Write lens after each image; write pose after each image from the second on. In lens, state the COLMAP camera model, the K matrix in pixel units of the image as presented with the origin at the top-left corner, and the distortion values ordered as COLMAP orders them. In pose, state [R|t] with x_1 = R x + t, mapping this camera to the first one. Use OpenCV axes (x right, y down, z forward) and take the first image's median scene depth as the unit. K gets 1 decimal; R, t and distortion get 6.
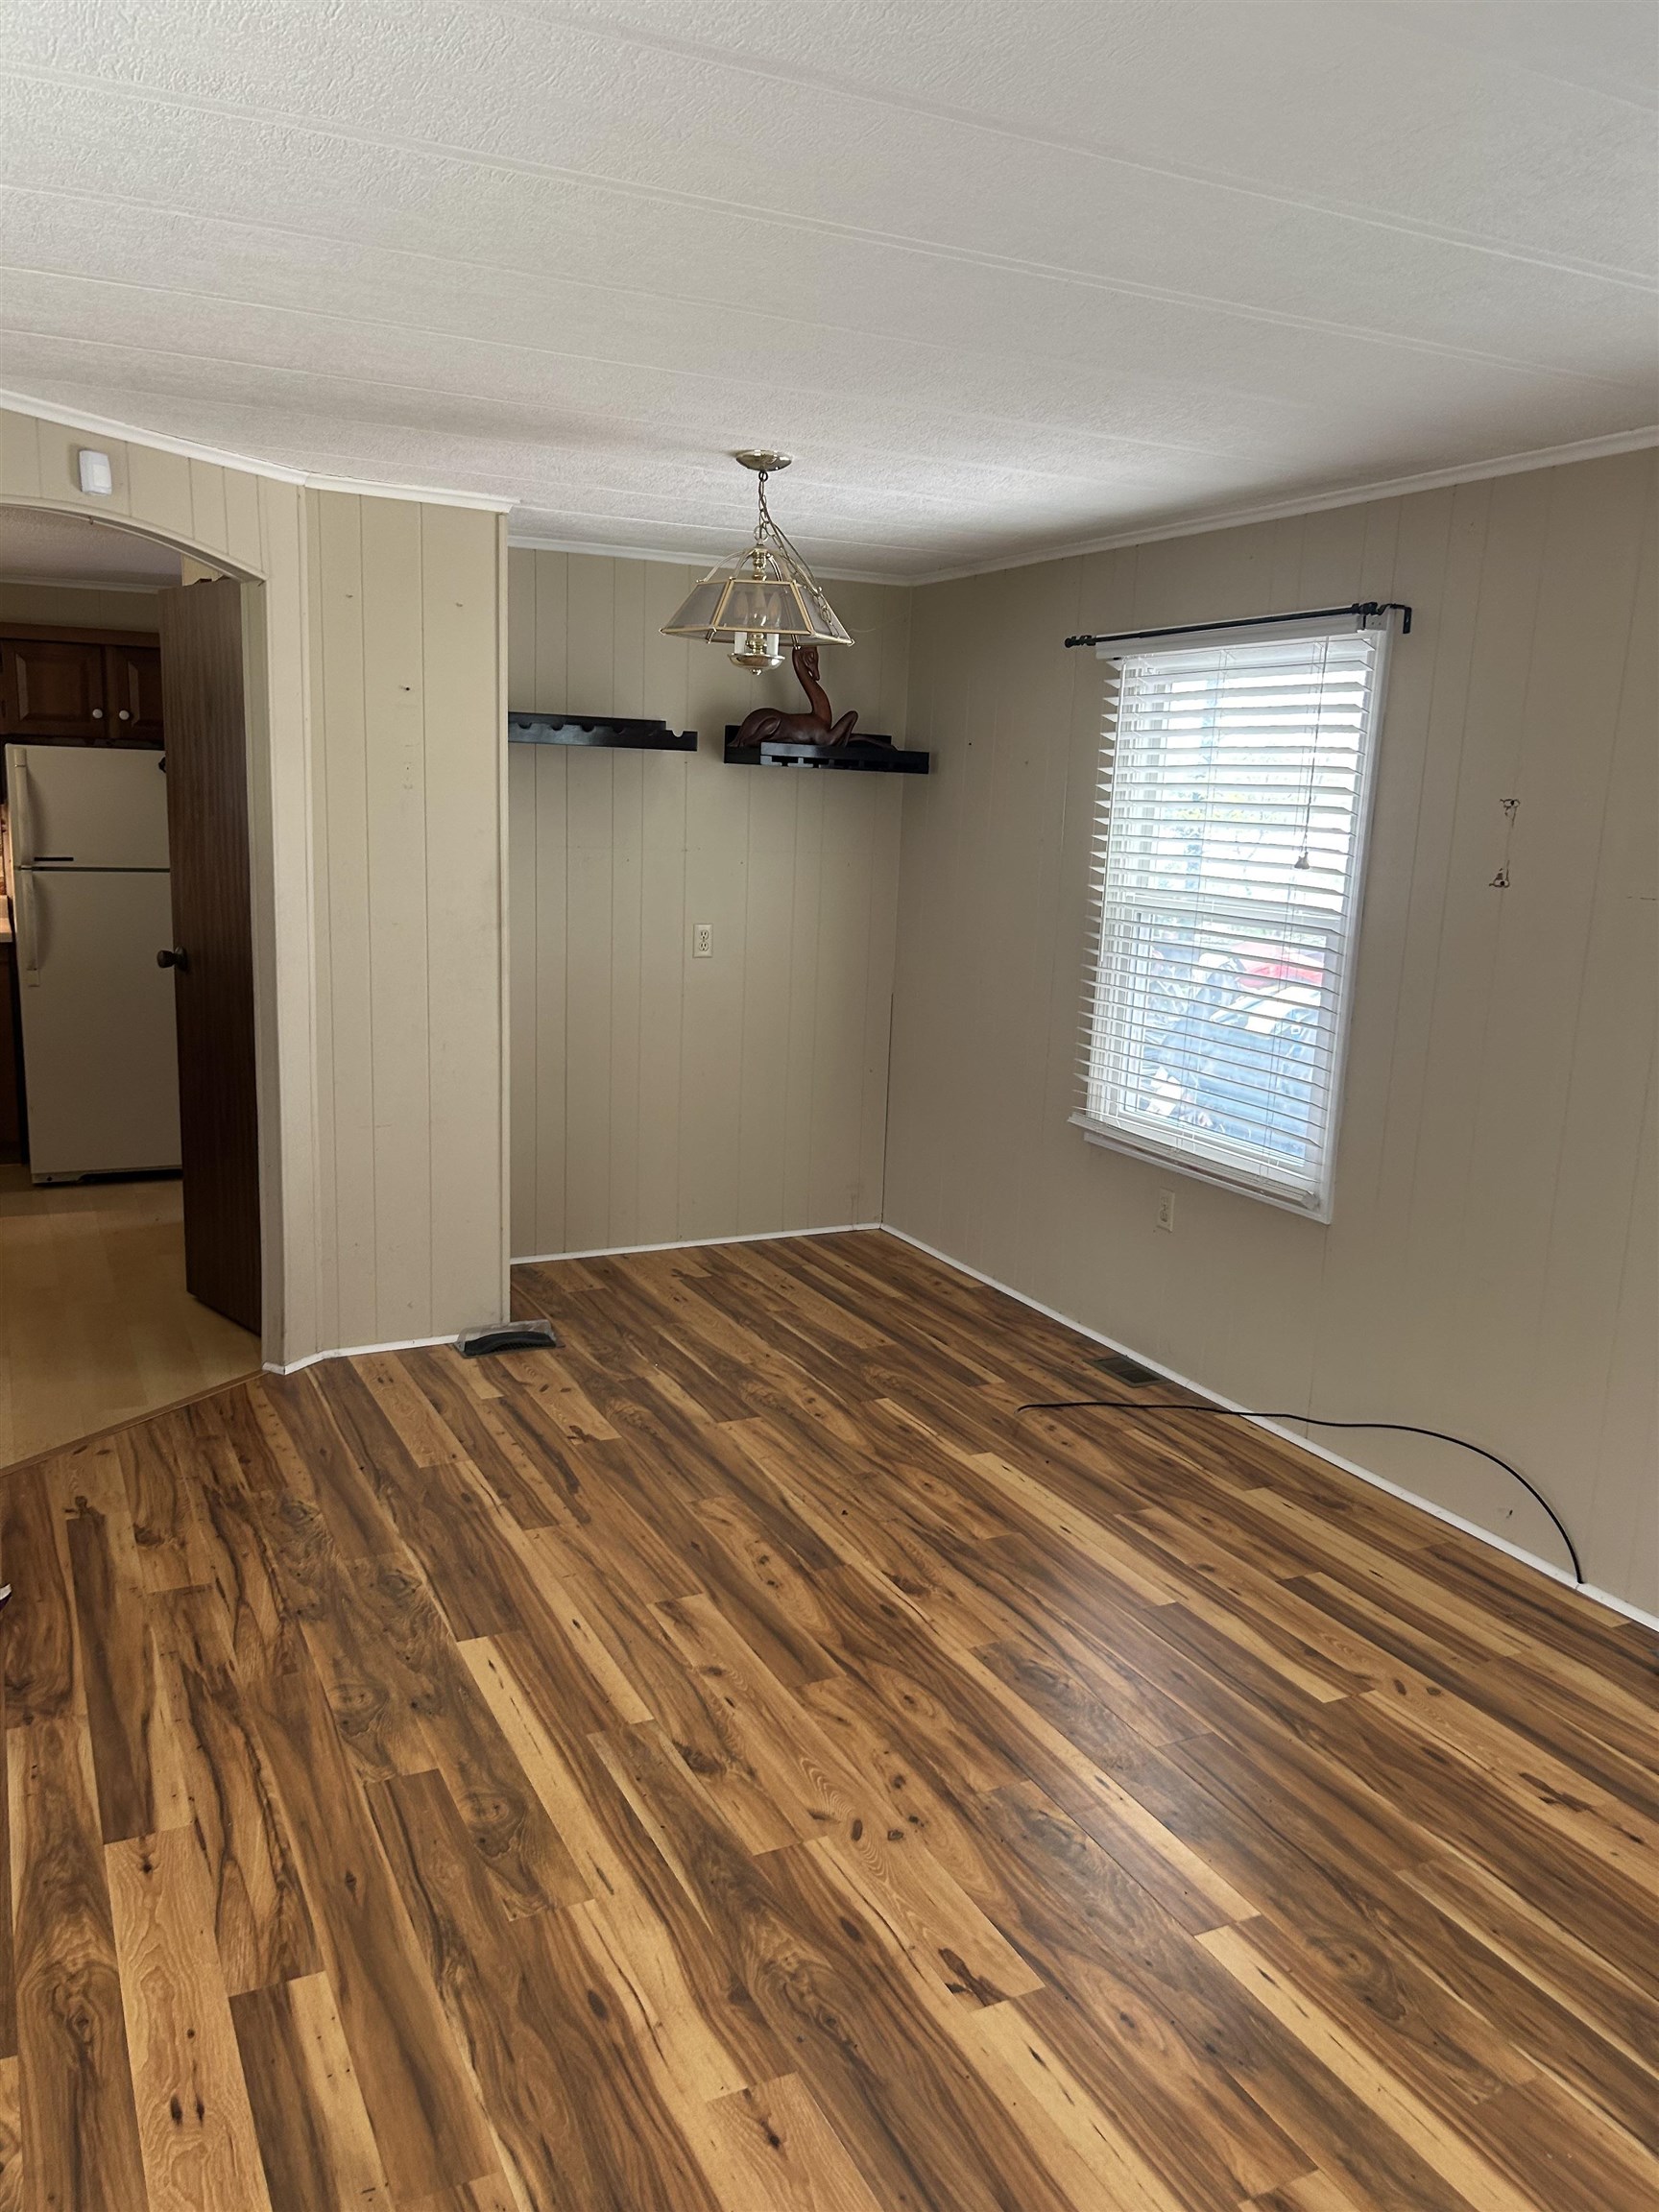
lens RADIAL K [[1622.5, 0, 829.5], [0, 1622.5, 1106.0], [0, 0, 1]] dist [0.009089, 0.002299]
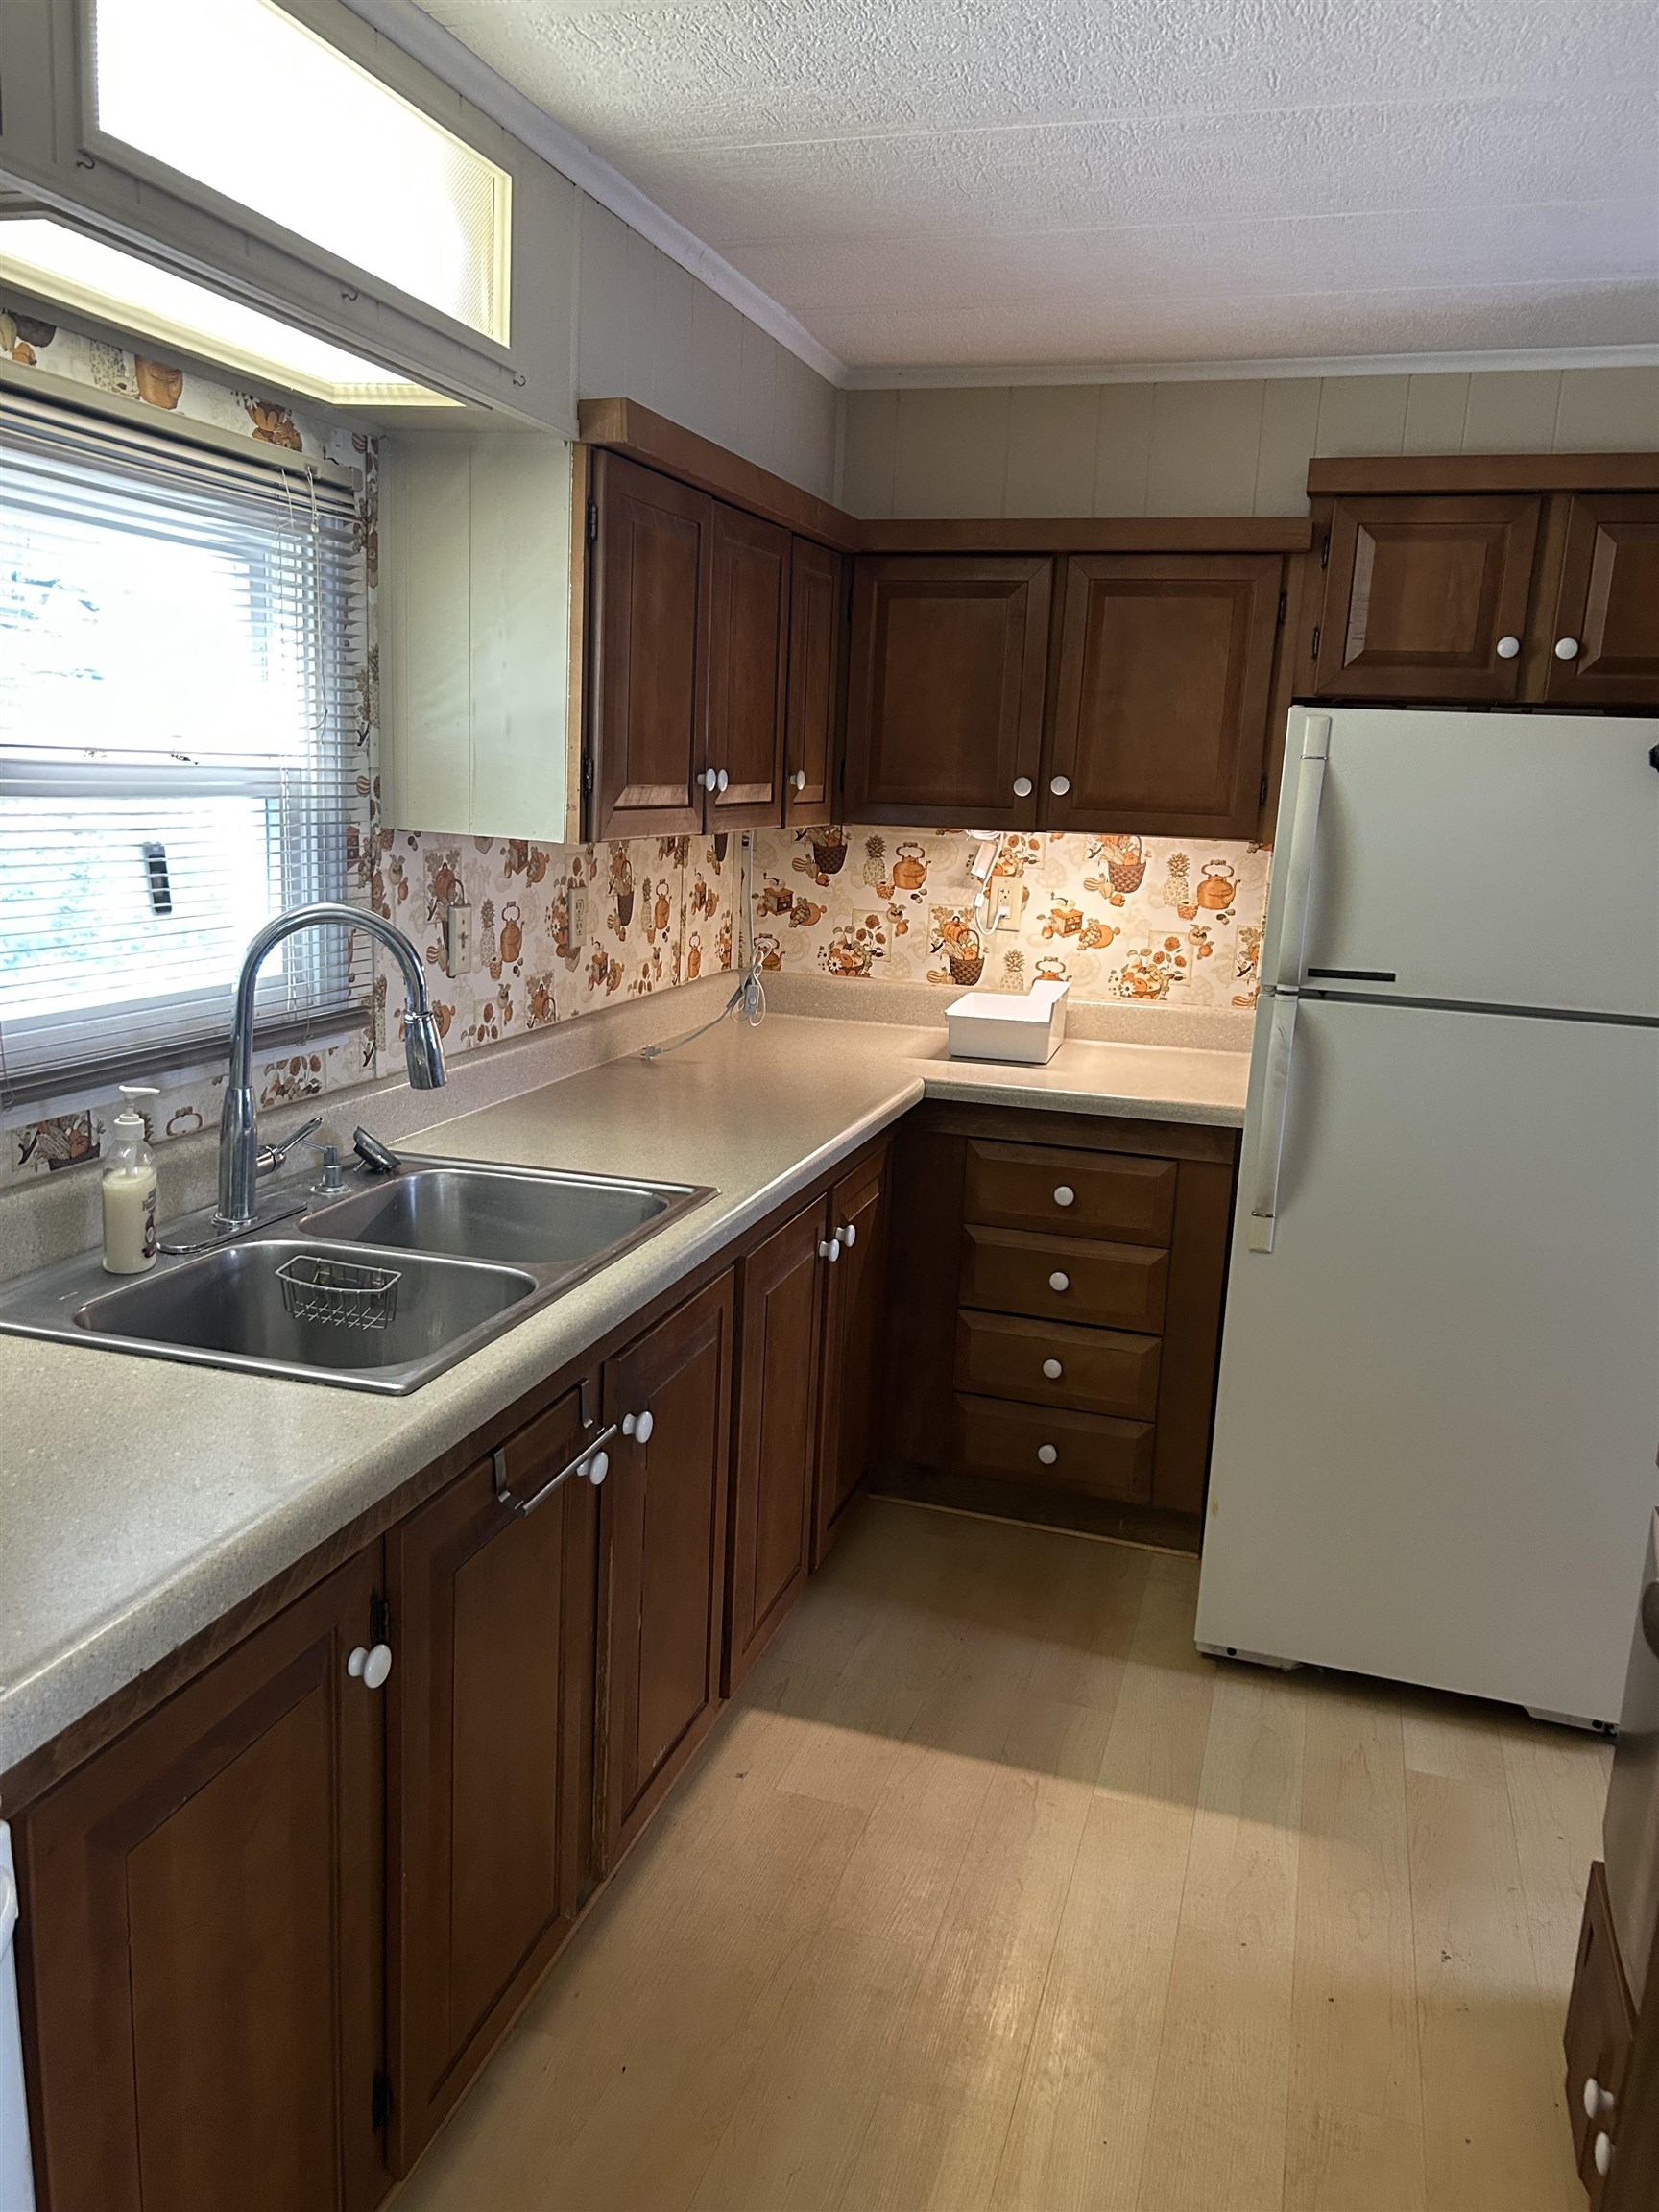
lens RADIAL K [[1622.5, 0, 829.5], [0, 1622.5, 1106.0], [0, 0, 1]] dist [0.009089, 0.002299]
pose [[0.711597, 0.146500, -0.687144, -0.259480], [-0.158914, 0.986234, 0.045696, -0.108107], [0.684380, 0.076680, 0.725083, 0.562937]]
